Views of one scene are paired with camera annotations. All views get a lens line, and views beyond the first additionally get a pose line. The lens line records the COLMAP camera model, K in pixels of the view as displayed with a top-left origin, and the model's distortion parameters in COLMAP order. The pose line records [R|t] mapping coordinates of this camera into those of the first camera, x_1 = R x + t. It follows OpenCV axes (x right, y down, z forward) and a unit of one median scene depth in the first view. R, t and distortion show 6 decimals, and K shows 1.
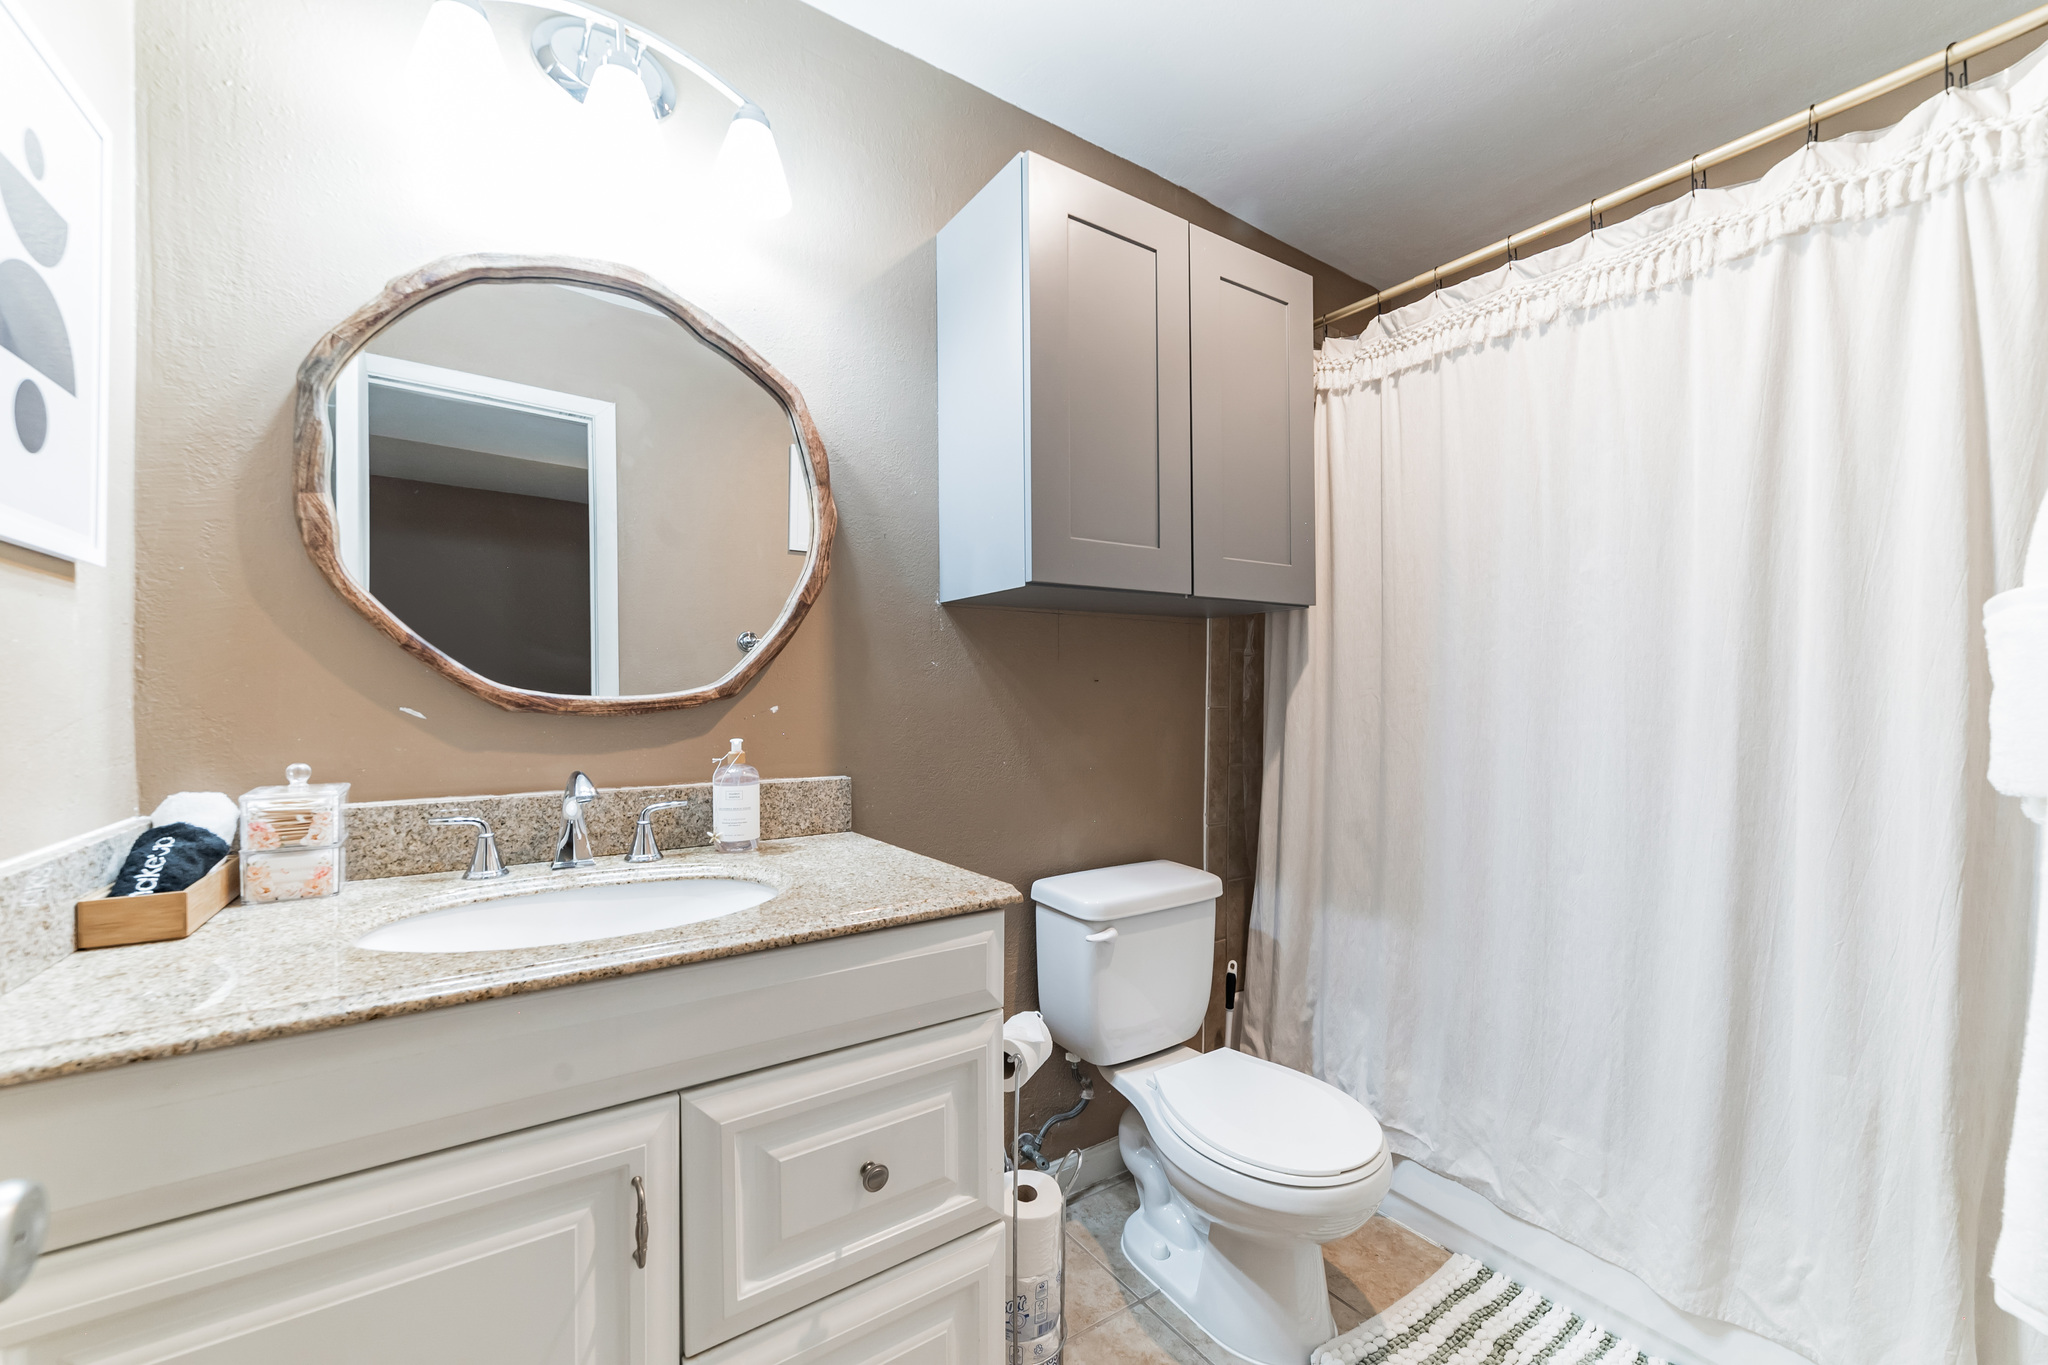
lens RADIAL K [[795.6, 0, 1025.7], [0, 795.6, 685.5], [0, 0, 1]] dist [-0.001586, -0.000239]
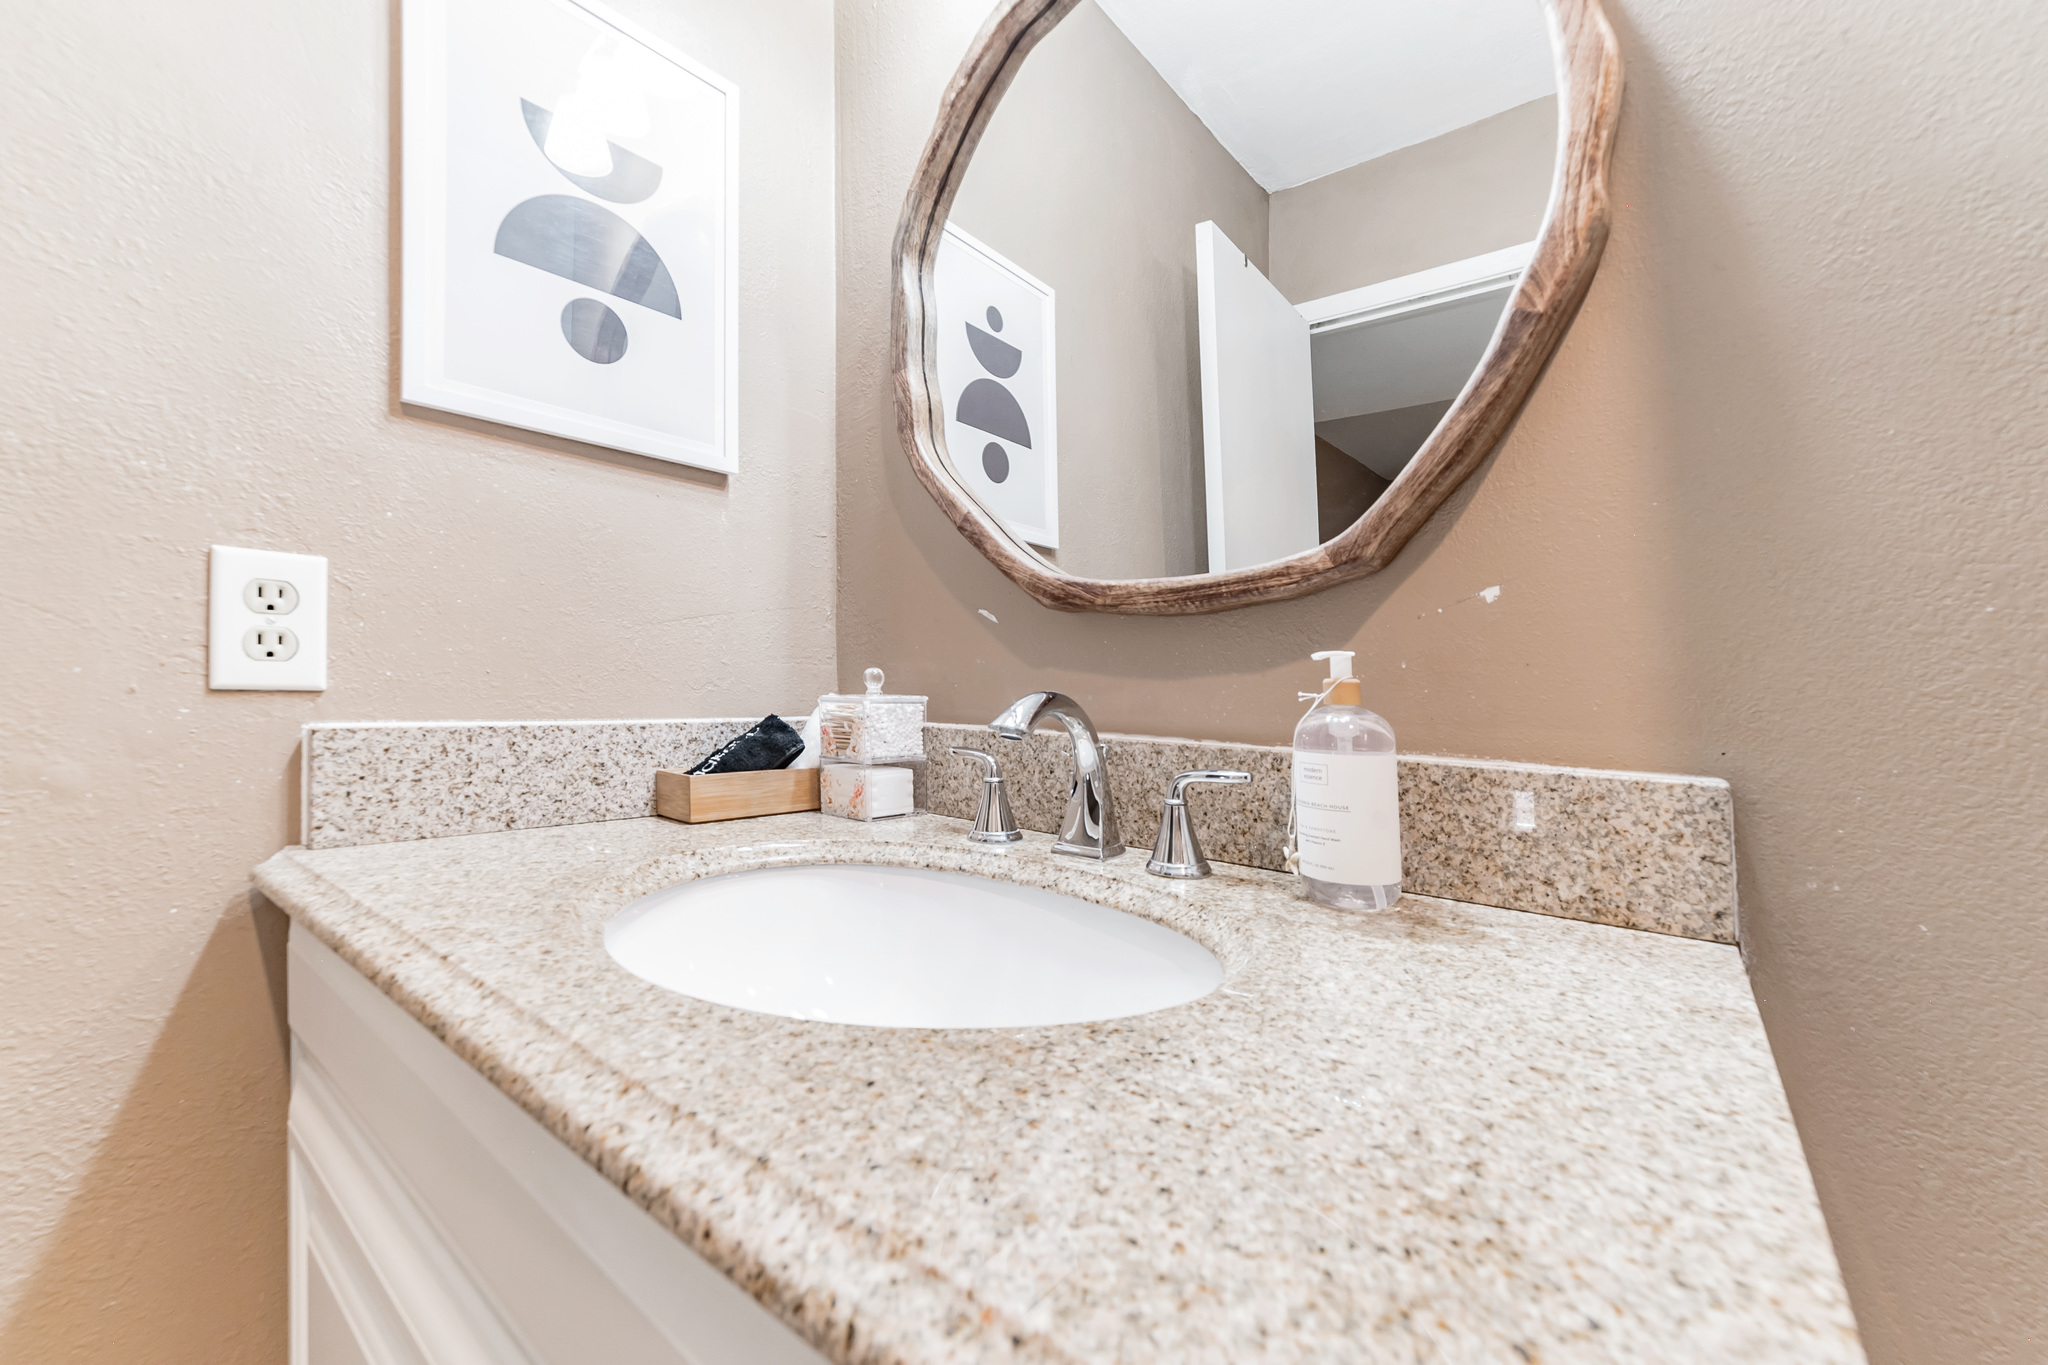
lens RADIAL K [[848.7, 0, 1027.7], [0, 848.7, 665.0], [0, 0, 1]] dist [-0.004420, -0.000165]
pose [[0.280552, -0.014353, -0.959732, 0.044898], [-0.010812, 0.999777, -0.018112, 0.089519], [0.959778, 0.015458, 0.280334, 0.730997]]
